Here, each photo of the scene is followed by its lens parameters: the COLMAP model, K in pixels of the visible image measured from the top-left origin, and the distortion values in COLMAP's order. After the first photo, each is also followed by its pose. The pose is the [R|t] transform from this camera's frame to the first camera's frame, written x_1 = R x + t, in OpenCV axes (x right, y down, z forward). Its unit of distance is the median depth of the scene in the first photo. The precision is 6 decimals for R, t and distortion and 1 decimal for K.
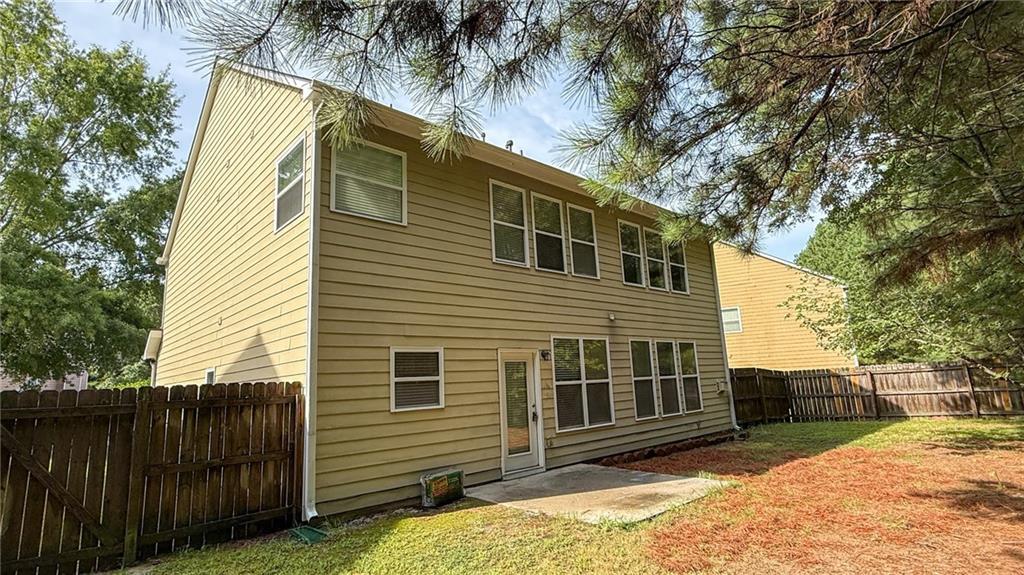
lens RADIAL K [[506.6, 0, 510.0], [0, 506.6, 287.3], [0, 0, 1]] dist [-0.001220, 0.000026]
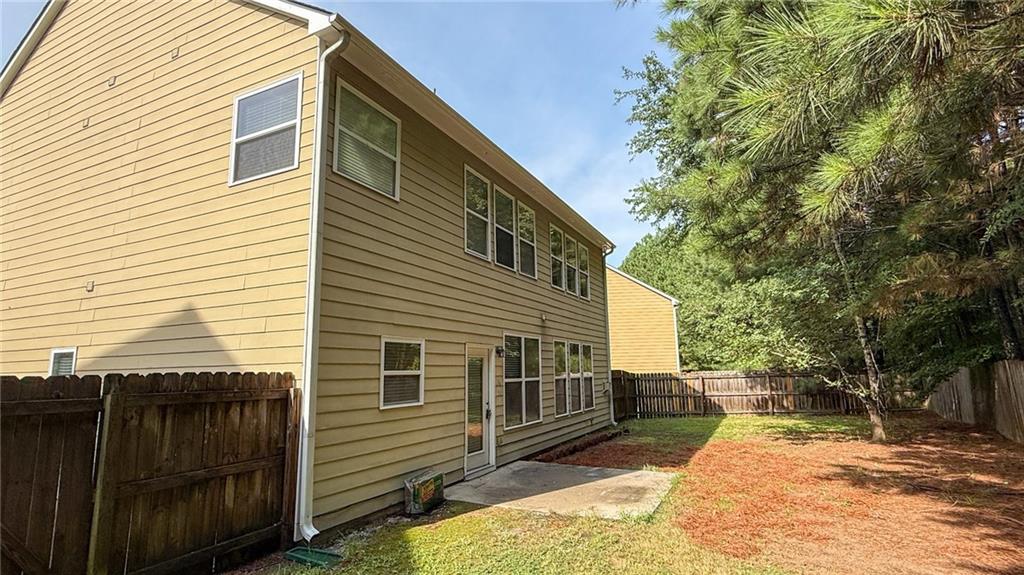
lens RADIAL K [[506.8, 0, 513.7], [0, 506.8, 287.6], [0, 0, 1]] dist [0.000655, -0.000091]
pose [[0.929230, 0.091899, 0.357892, -0.281772], [-0.095642, 0.995389, -0.007270, 0.014996], [-0.356910, -0.027474, 0.933735, 0.076893]]
